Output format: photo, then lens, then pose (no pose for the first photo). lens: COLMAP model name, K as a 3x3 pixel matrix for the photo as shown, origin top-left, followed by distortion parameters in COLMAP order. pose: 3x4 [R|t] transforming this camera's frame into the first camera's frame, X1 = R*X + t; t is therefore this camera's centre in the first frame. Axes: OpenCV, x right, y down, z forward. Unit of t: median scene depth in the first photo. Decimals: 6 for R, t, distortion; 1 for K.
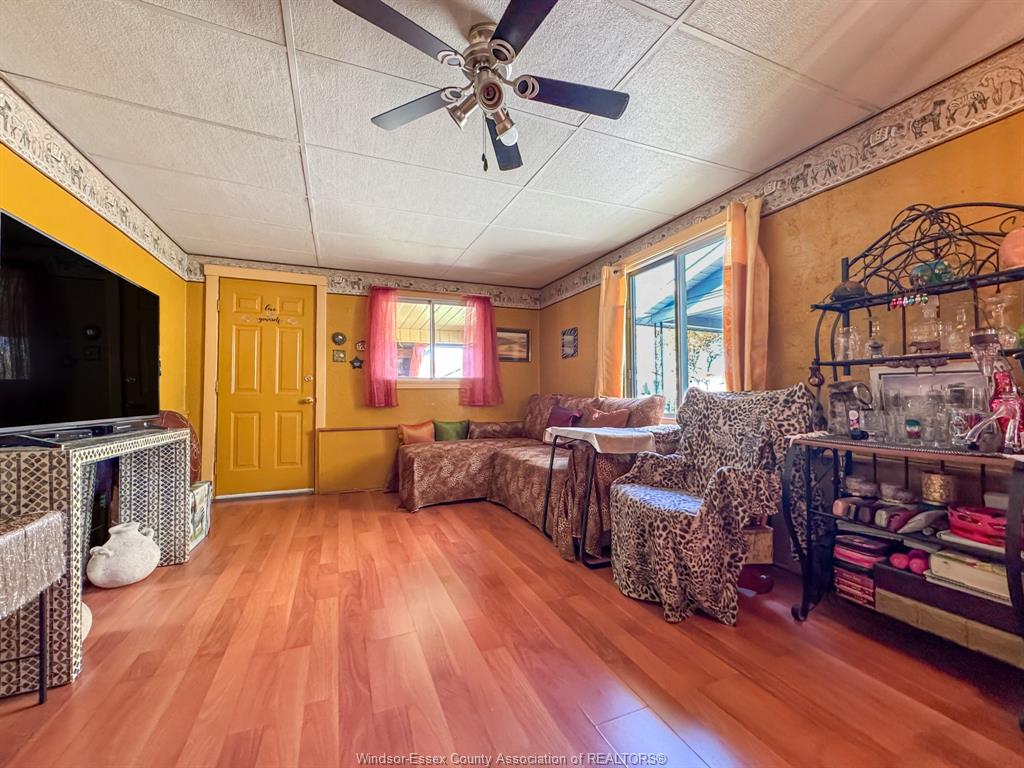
lens RADIAL K [[429.4, 0, 510.9], [0, 429.4, 380.8], [0, 0, 1]] dist [-0.005813, 0.000077]
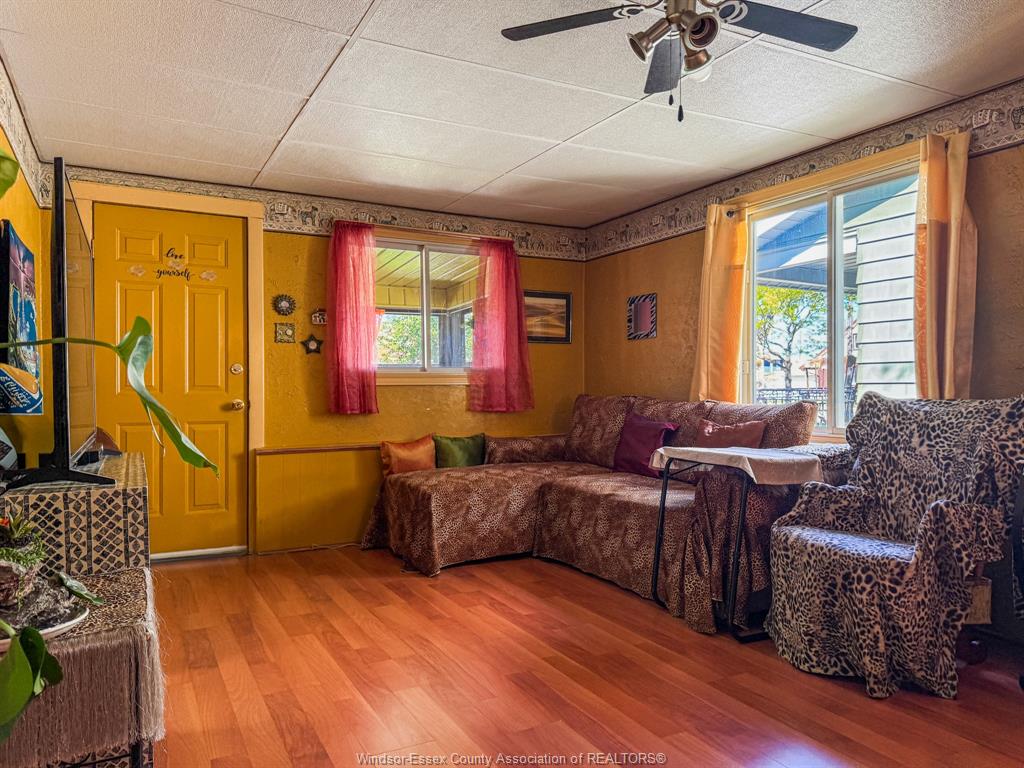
lens RADIAL K [[749.7, 0, 512.0], [0, 749.7, 384.0], [0, 0, 1]] dist [0.087553, -0.109336]
pose [[0.995107, 0.004059, 0.098717, -0.262980], [-0.007230, 0.999468, 0.031790, -0.030866], [-0.098535, -0.032348, 0.994608, -0.185320]]
